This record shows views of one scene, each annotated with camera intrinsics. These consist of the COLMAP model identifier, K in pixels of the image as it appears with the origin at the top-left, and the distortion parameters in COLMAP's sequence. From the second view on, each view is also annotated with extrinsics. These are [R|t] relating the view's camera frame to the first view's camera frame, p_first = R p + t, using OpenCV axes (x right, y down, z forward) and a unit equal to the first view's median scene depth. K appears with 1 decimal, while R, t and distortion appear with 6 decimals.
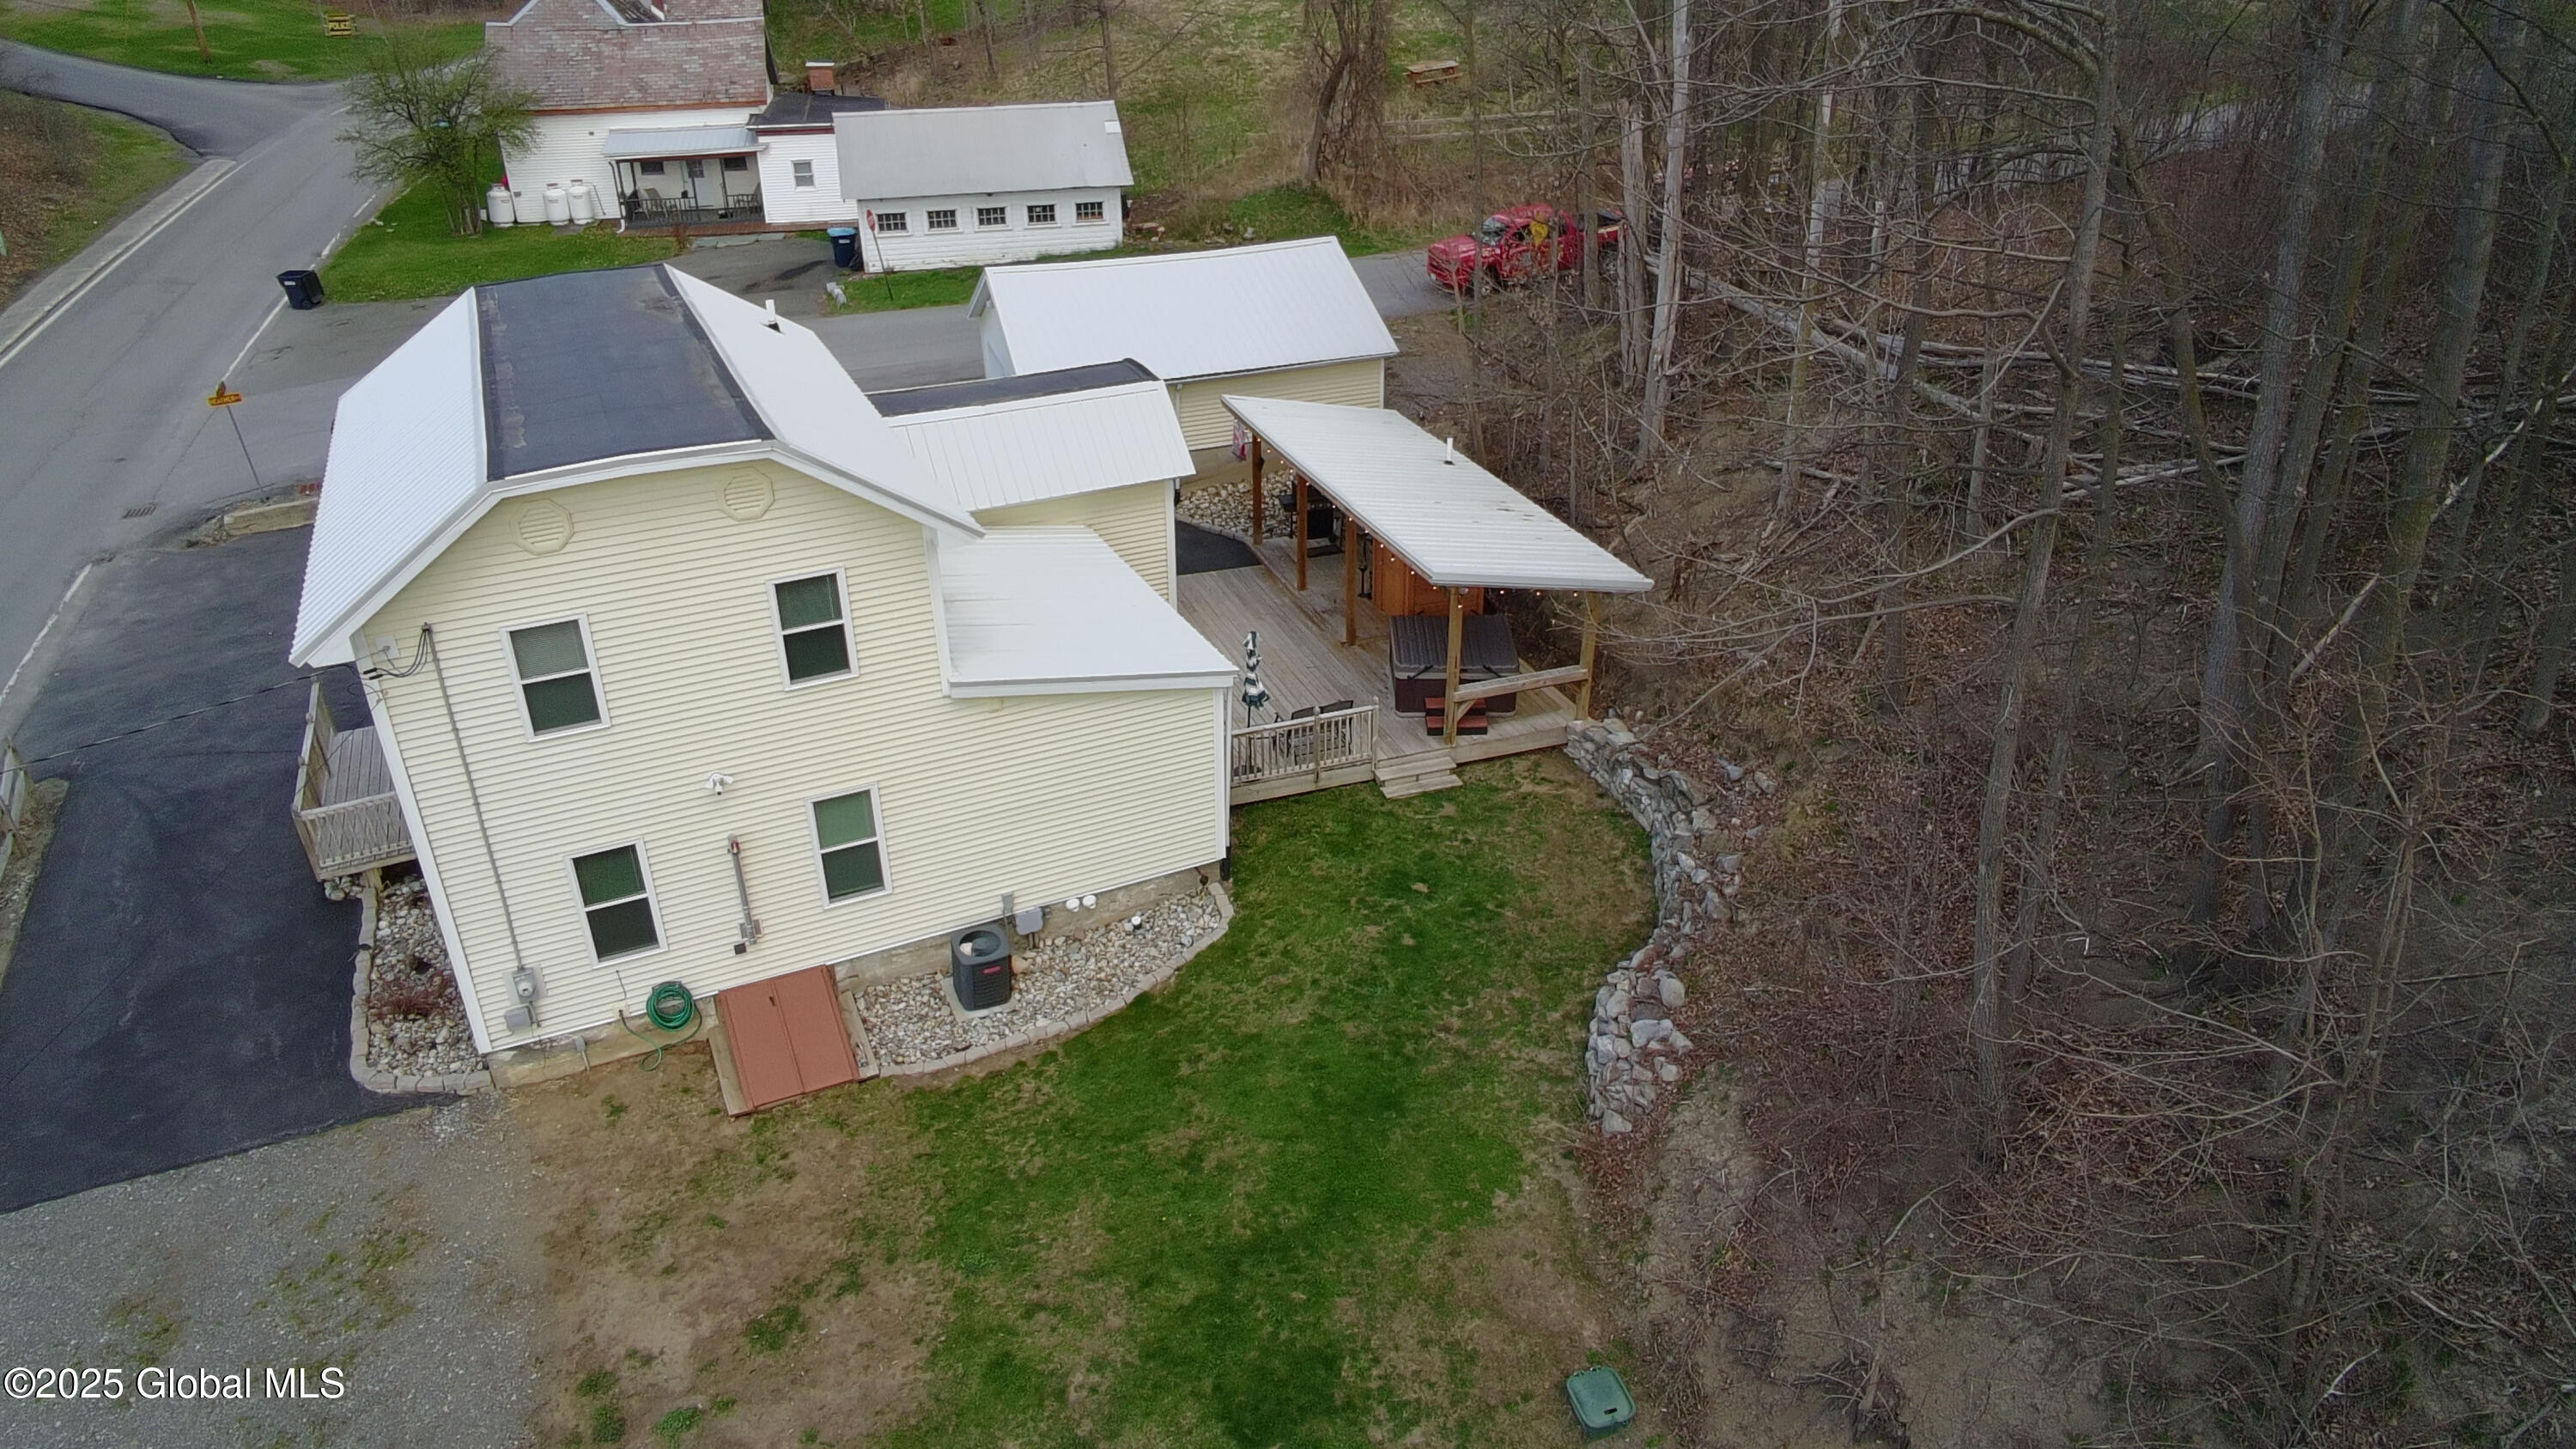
lens RADIAL K [[1566.7, 0, 1290.8], [0, 1566.7, 723.1], [0, 0, 1]] dist [-0.050642, 0.031257]
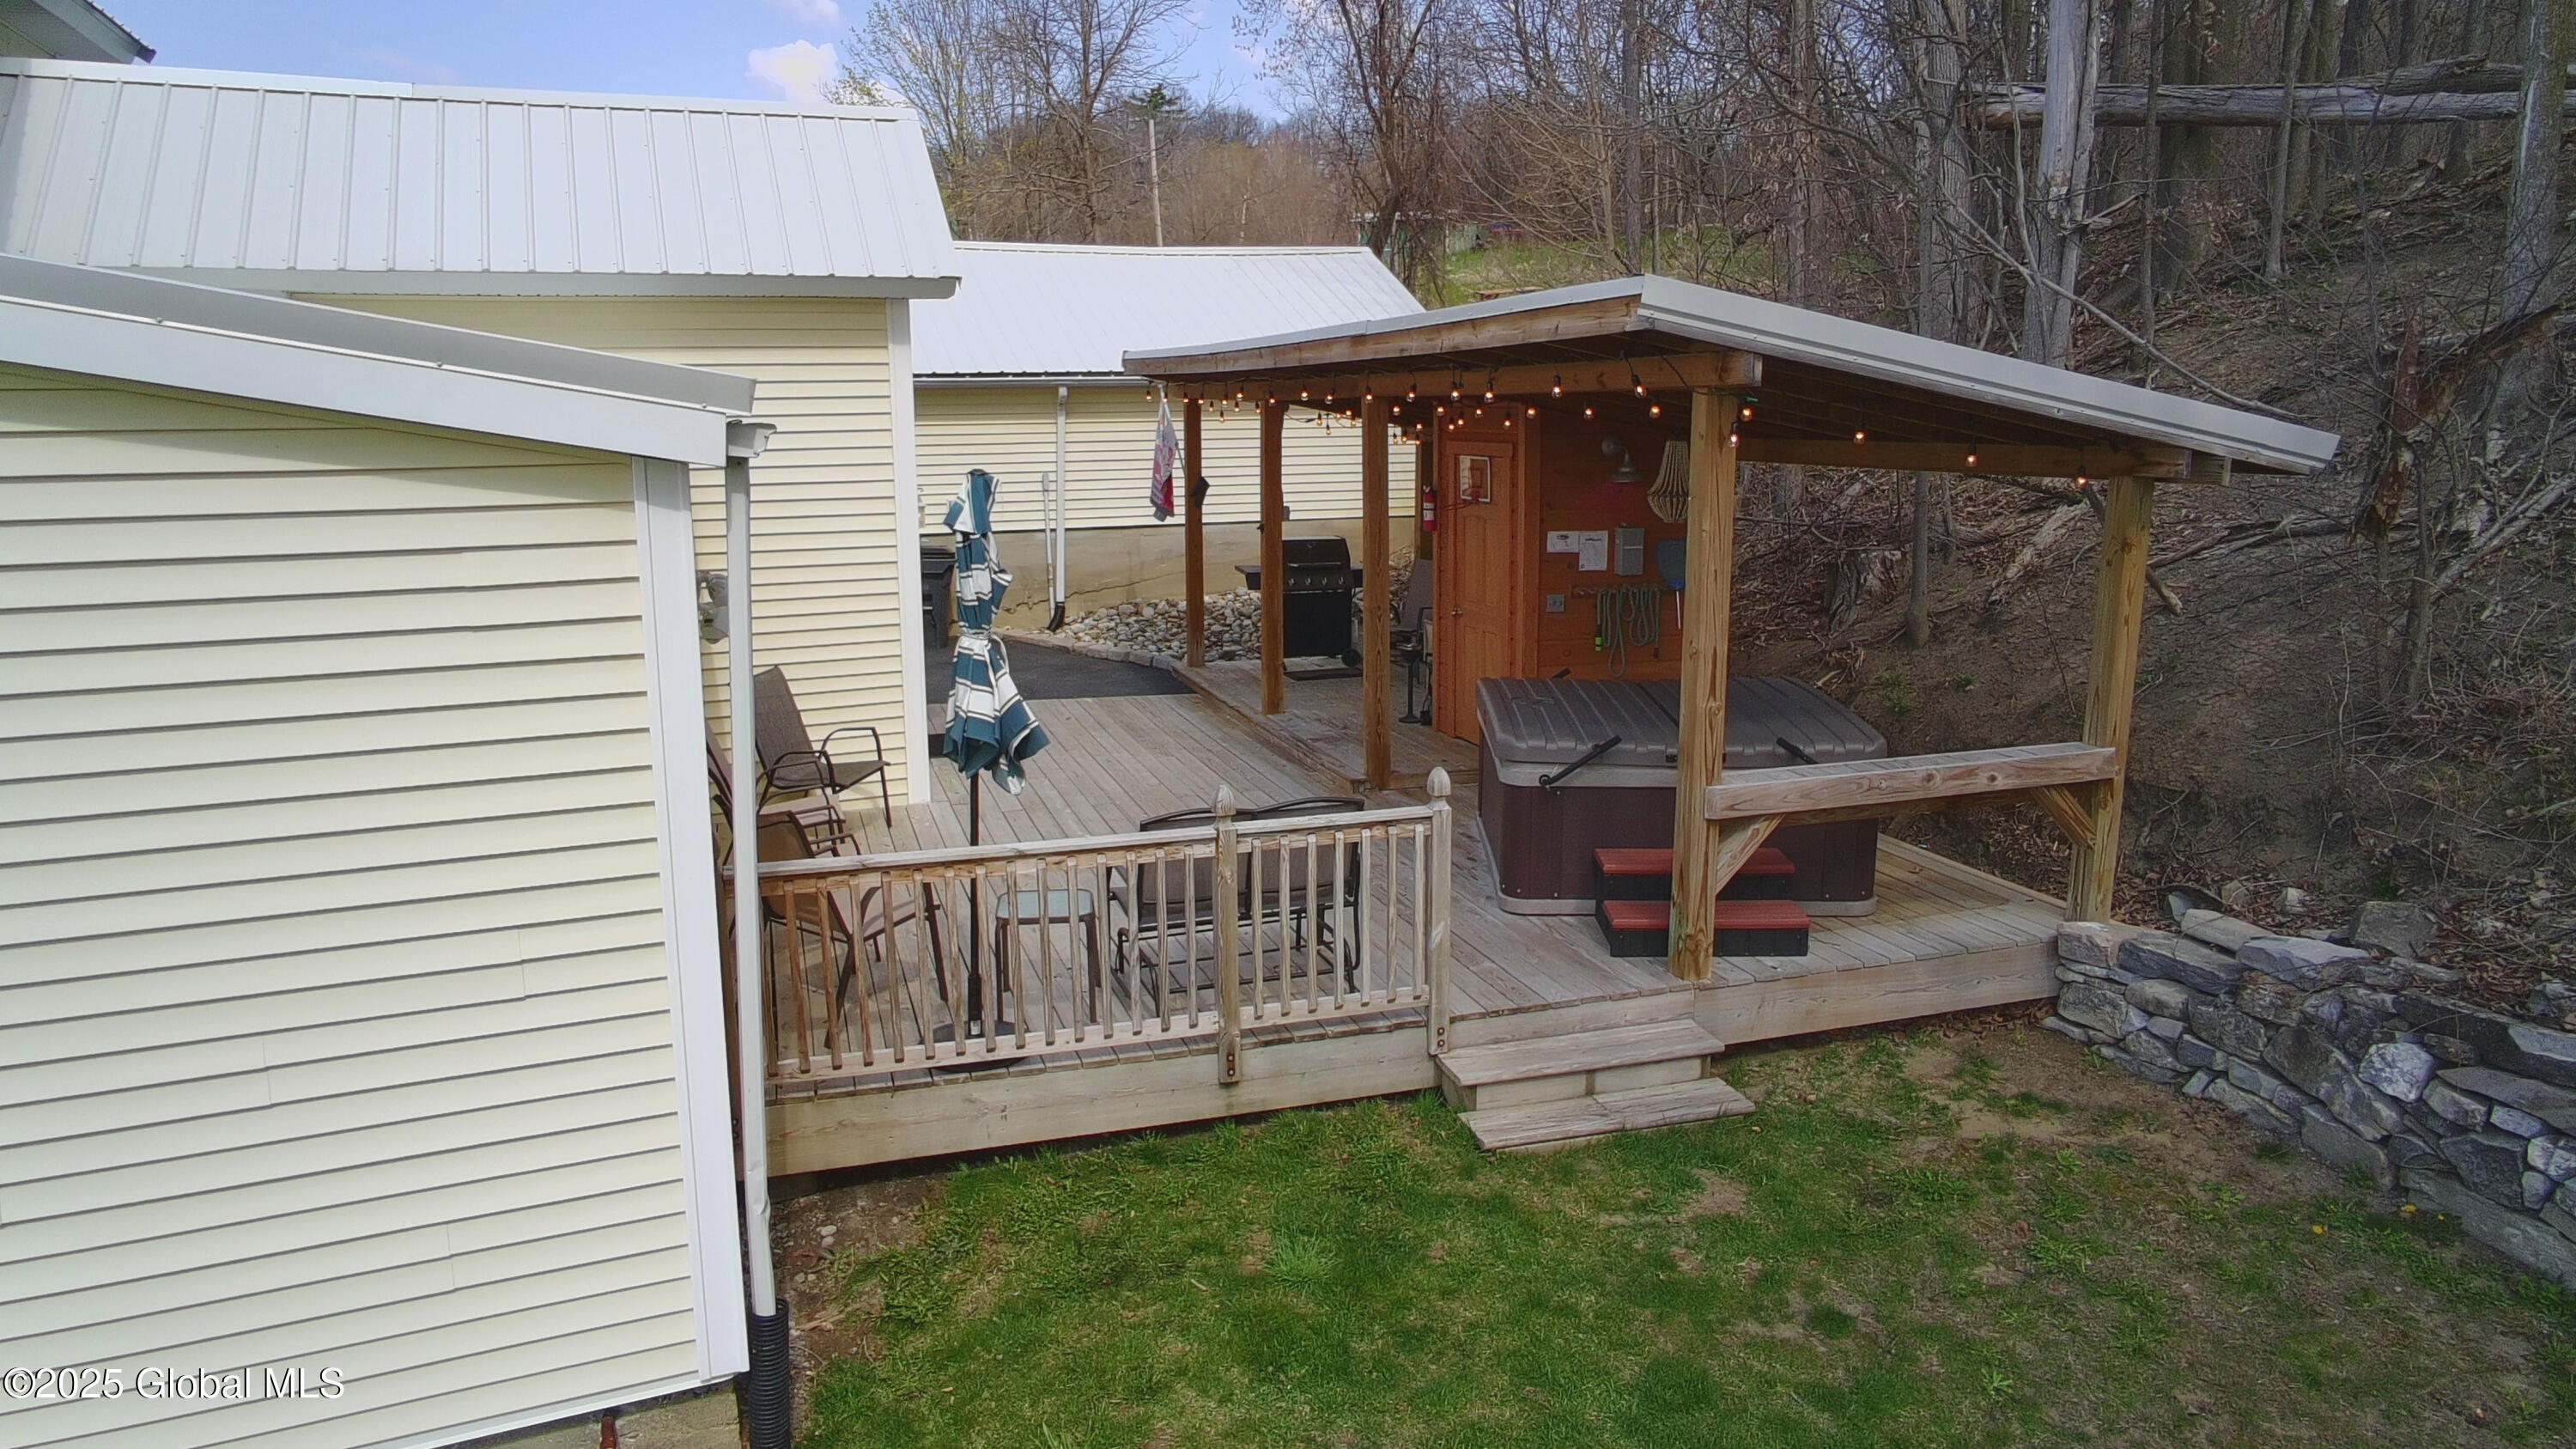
lens RADIAL K [[1566.7, 0, 1276.8], [0, 1566.7, 736.7], [0, 0, 1]] dist [-0.050642, 0.031257]
pose [[0.998572, 0.004664, -0.053210, 0.039251], [-0.019404, 0.959803, -0.280004, 0.055040], [0.049765, 0.280637, 0.958523, 0.713842]]
